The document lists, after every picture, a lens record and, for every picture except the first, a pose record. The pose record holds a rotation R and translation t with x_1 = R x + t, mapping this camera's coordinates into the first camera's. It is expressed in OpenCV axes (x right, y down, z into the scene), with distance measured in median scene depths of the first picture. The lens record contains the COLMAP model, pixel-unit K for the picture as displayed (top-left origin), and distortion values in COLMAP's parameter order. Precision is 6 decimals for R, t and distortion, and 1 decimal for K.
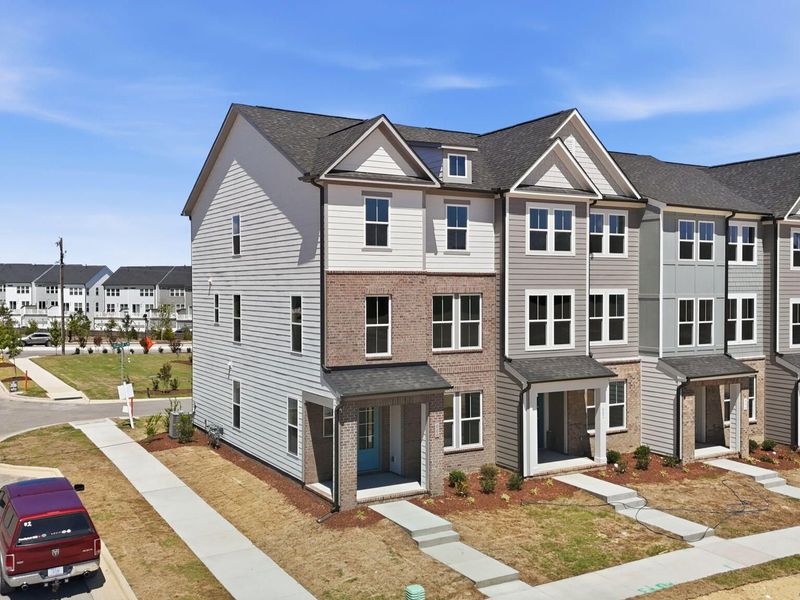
lens RADIAL K [[790.2, 0, 400.4], [0, 790.2, 298.1], [0, 0, 1]] dist [0.047773, 0.000000]
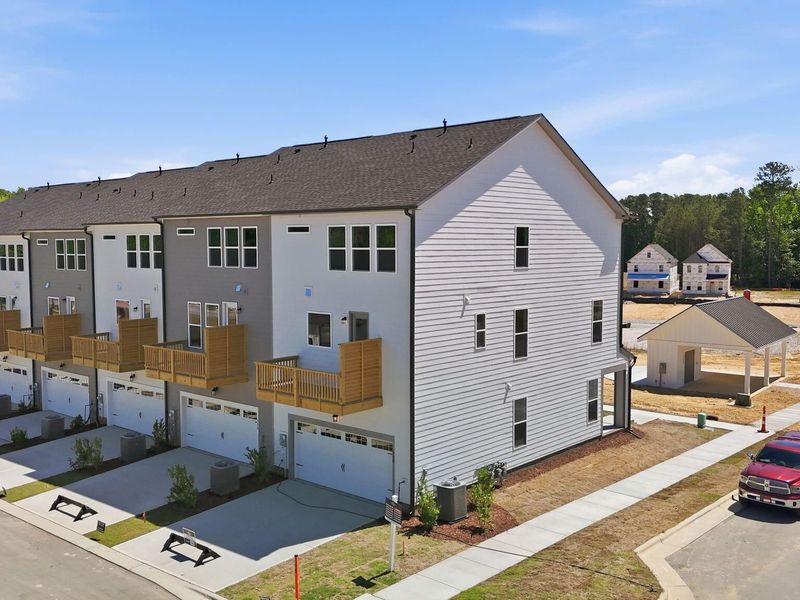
lens RADIAL K [[790.2, 0, 401.7], [0, 790.2, 299.3], [0, 0, 1]] dist [0.047773, 0.000000]
pose [[-0.300046, -0.069551, 0.951386, -1.248602], [0.015043, 0.996869, 0.077621, -0.108063], [-0.953806, 0.037601, -0.298061, 1.652683]]
